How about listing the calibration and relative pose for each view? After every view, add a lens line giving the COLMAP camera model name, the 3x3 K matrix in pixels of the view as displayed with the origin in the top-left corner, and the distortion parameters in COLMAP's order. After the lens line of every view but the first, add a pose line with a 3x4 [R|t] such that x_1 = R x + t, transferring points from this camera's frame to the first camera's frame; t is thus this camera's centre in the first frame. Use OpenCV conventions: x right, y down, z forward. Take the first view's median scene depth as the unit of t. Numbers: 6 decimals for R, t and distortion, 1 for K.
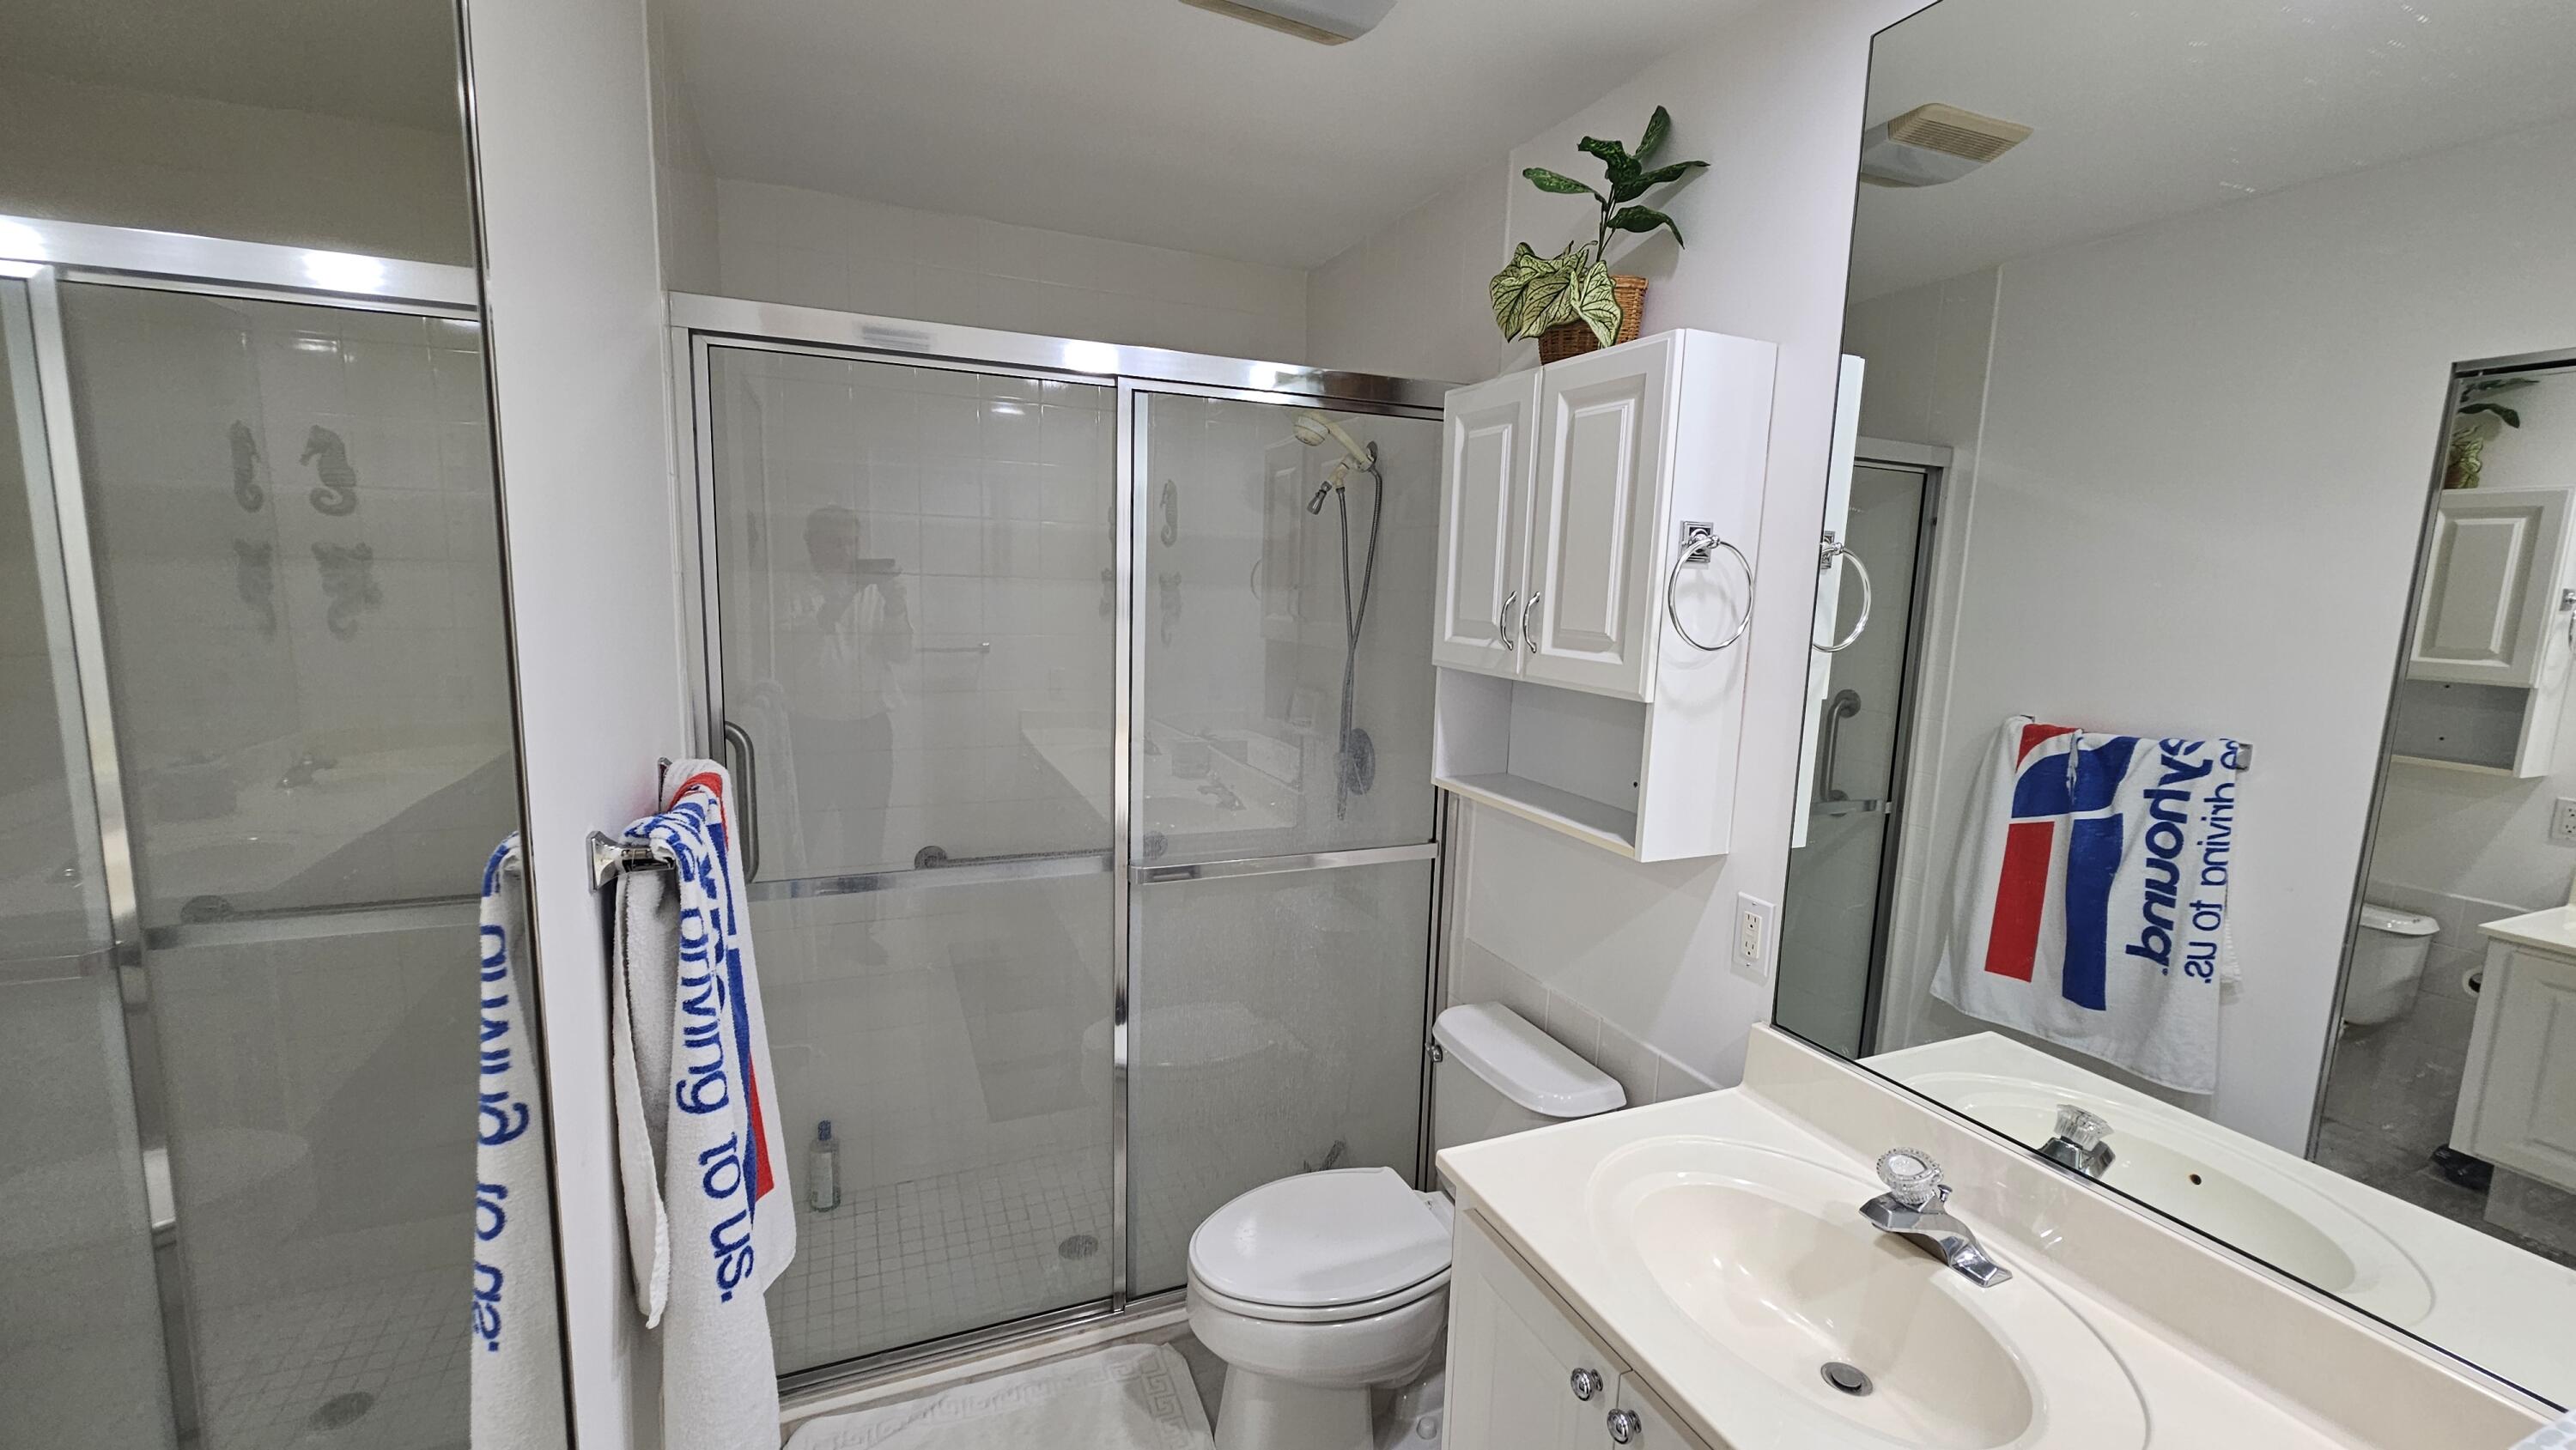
lens RADIAL K [[1008.8, 0, 1327.7], [0, 1008.8, 743.1], [0, 0, 1]] dist [-0.001086, -0.000117]
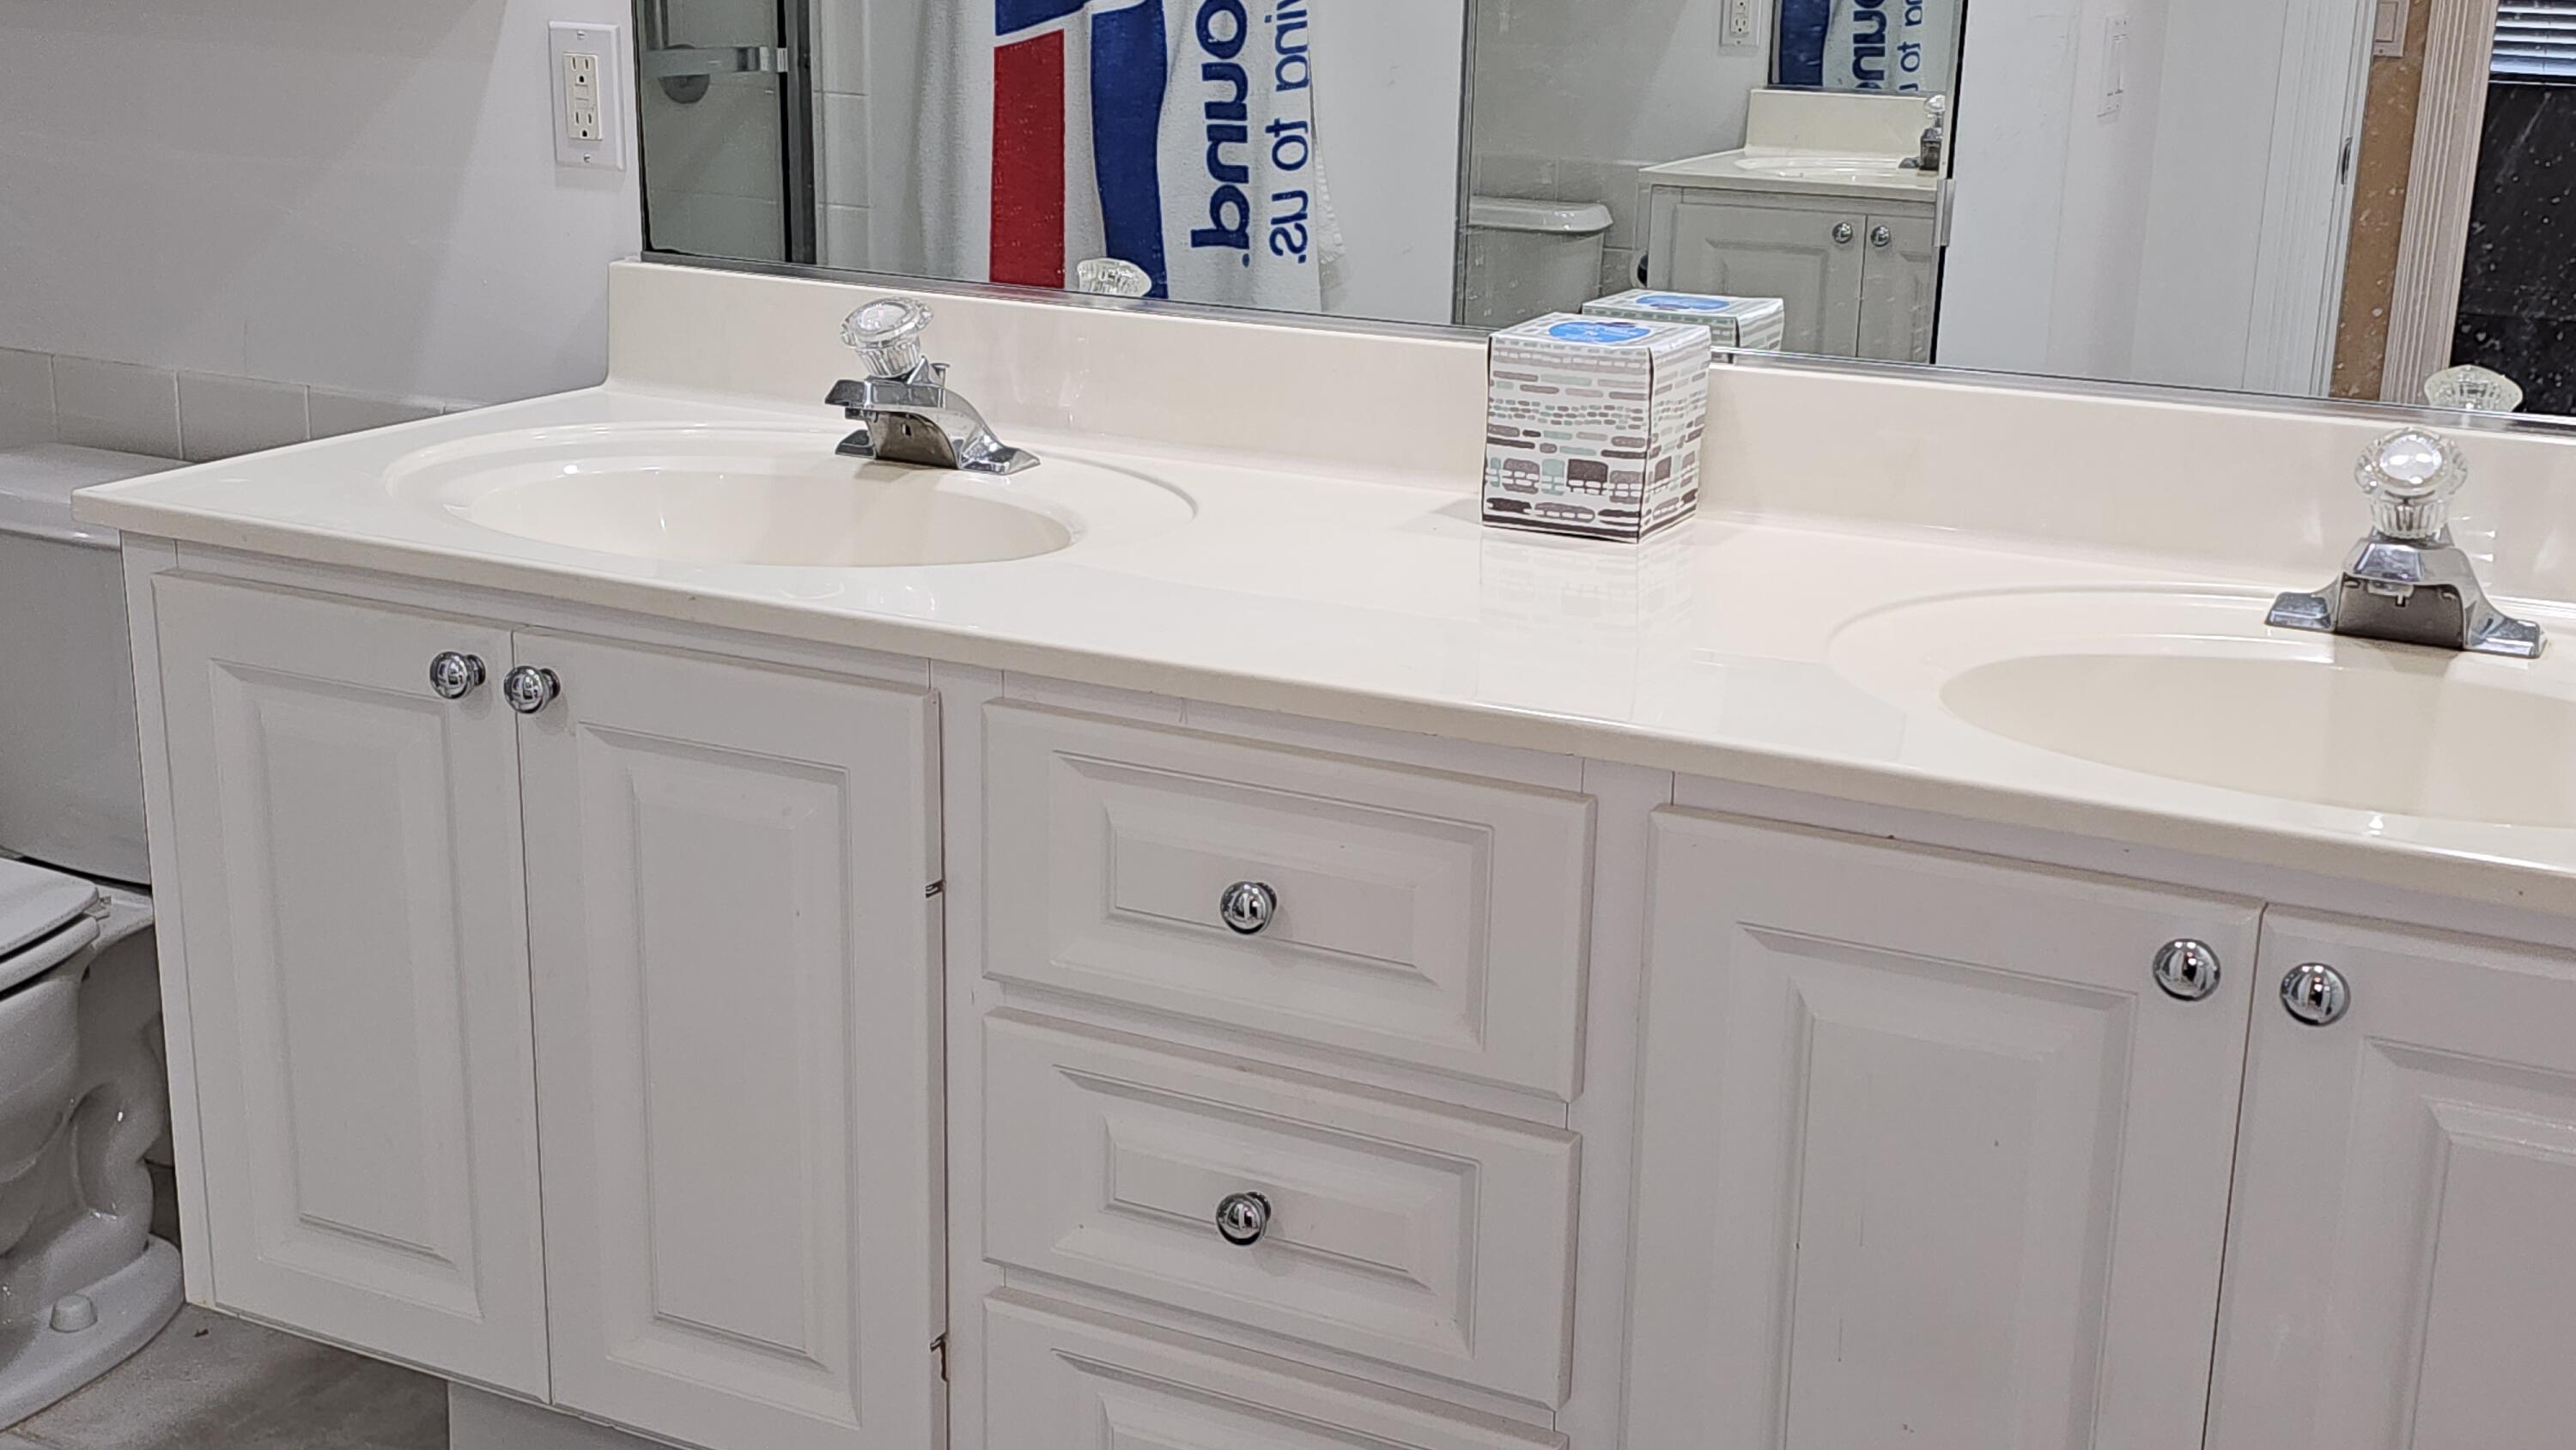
lens RADIAL K [[2886.7, 0, 1320.1], [0, 2886.7, 714.7], [0, 0, 1]] dist [0.192935, -0.634606]
pose [[0.764813, -0.185107, 0.617087, -0.205598], [0.094572, 0.979716, 0.176672, 0.193733], [-0.637273, -0.076761, 0.766806, -0.315084]]
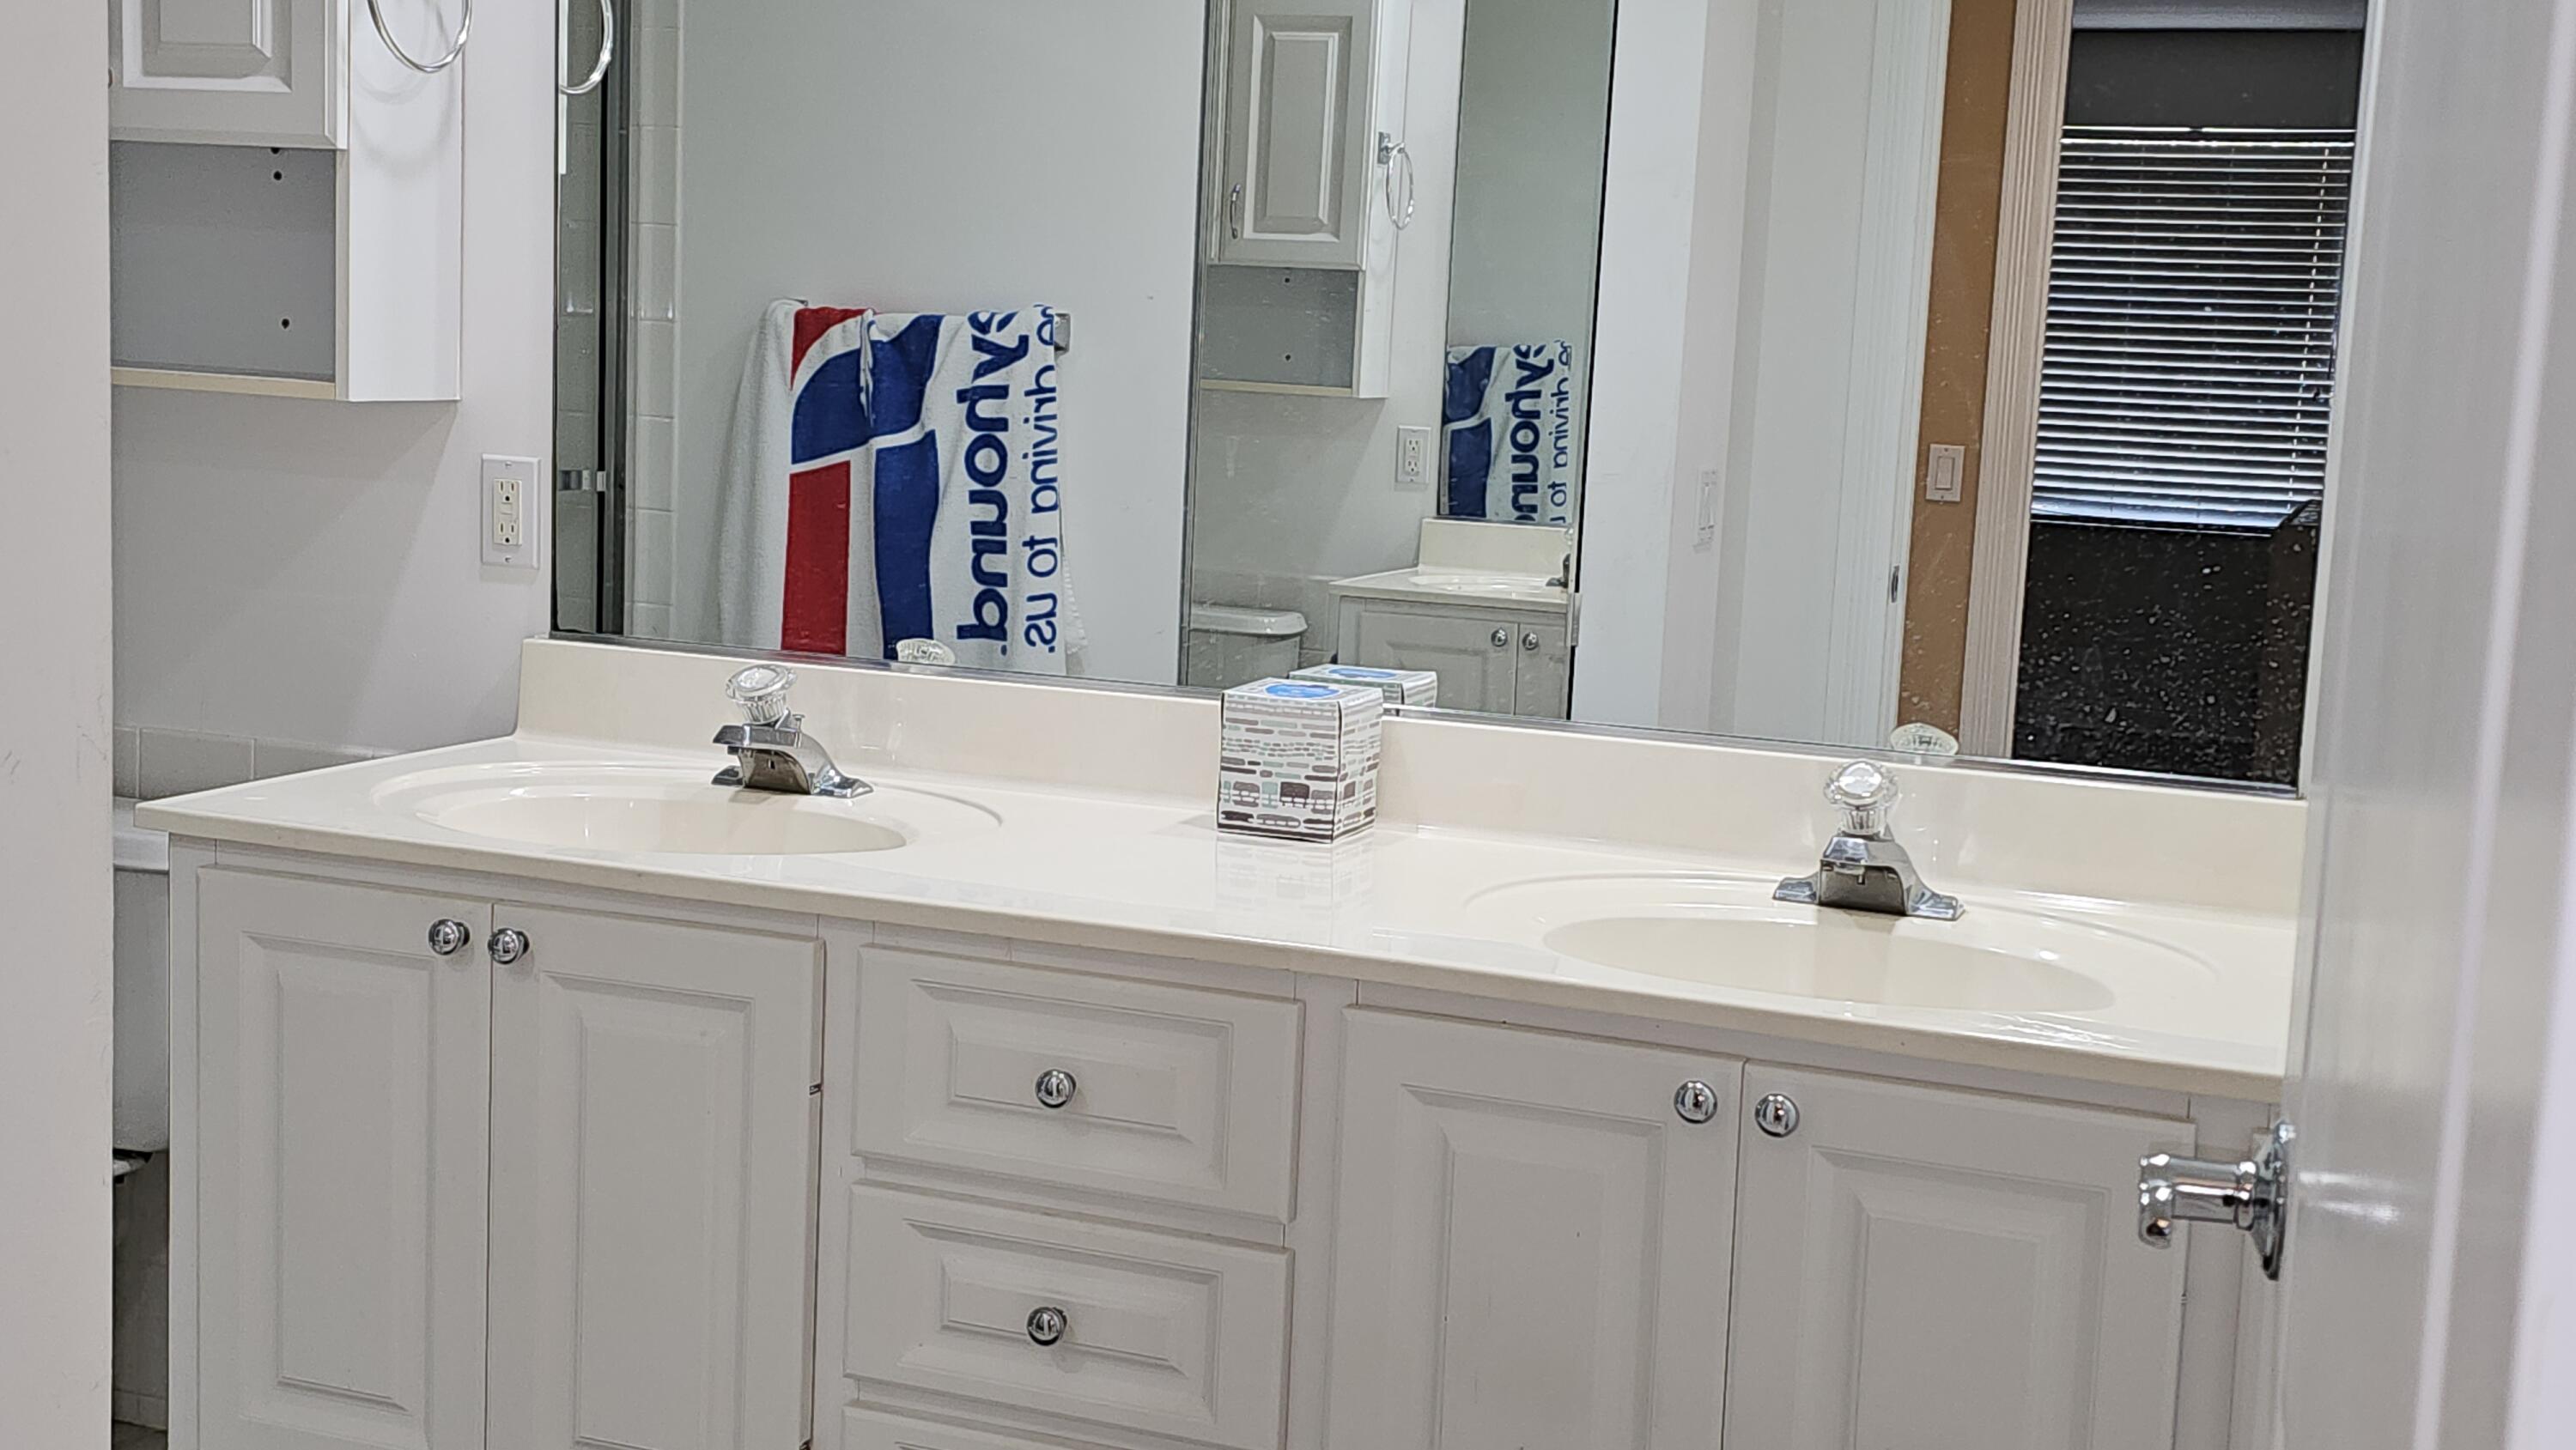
lens RADIAL K [[2886.7, 0, 1320.1], [0, 2886.7, 714.7], [0, 0, 1]] dist [0.192935, -0.634606]
pose [[0.694824, -0.090358, 0.713481, -0.432652], [0.082197, 0.995552, 0.046033, 0.198773], [-0.714467, 0.026661, 0.699161, -0.533617]]
